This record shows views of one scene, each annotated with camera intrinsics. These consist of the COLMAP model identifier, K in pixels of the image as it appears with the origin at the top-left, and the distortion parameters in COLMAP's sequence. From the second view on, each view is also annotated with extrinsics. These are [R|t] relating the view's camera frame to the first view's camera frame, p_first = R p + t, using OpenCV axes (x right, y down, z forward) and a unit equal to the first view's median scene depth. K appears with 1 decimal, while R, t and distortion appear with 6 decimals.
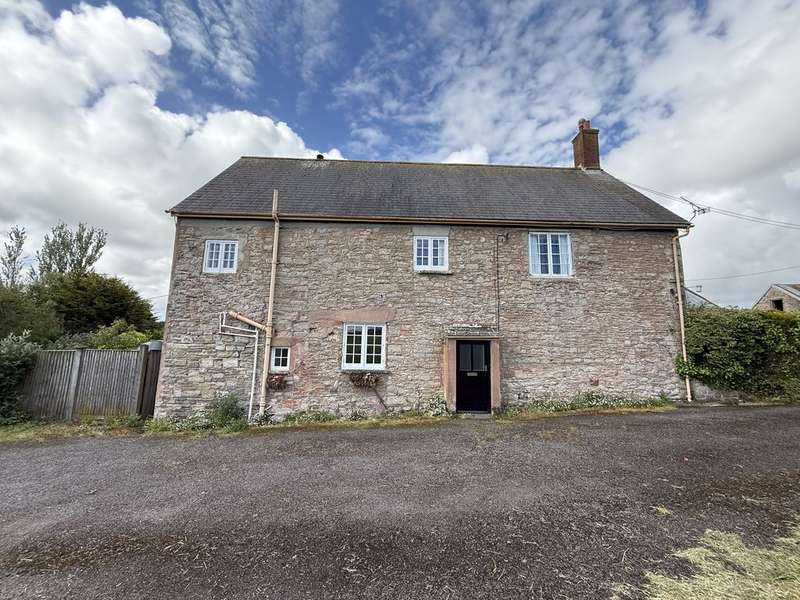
lens RADIAL K [[318.2, 0, 397.7], [0, 318.2, 297.9], [0, 0, 1]] dist [-0.000462, -0.000211]
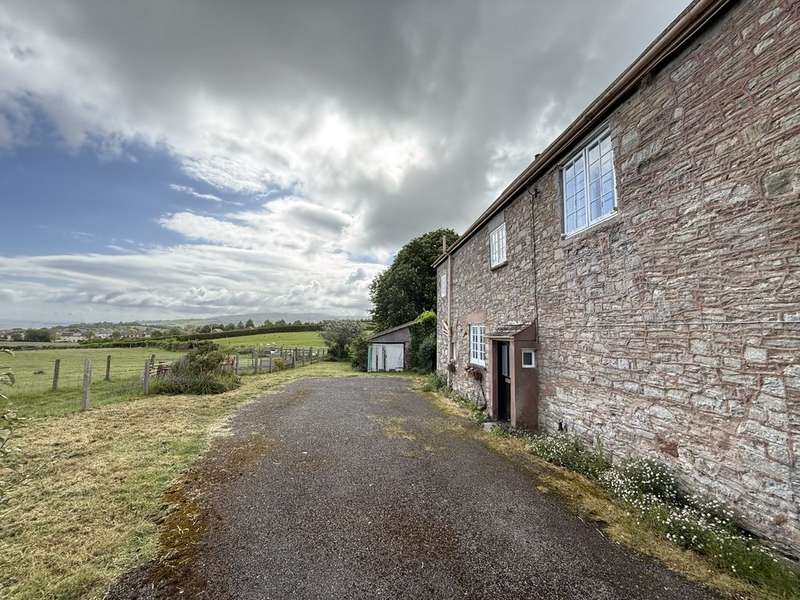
lens RADIAL K [[318.2, 0, 399.3], [0, 318.2, 301.5], [0, 0, 1]] dist [-0.000462, -0.000211]
pose [[0.077383, -0.105727, -0.991380, 1.016911], [0.128387, 0.987139, -0.095254, 0.071885], [0.988700, -0.119909, 0.089962, 0.631061]]
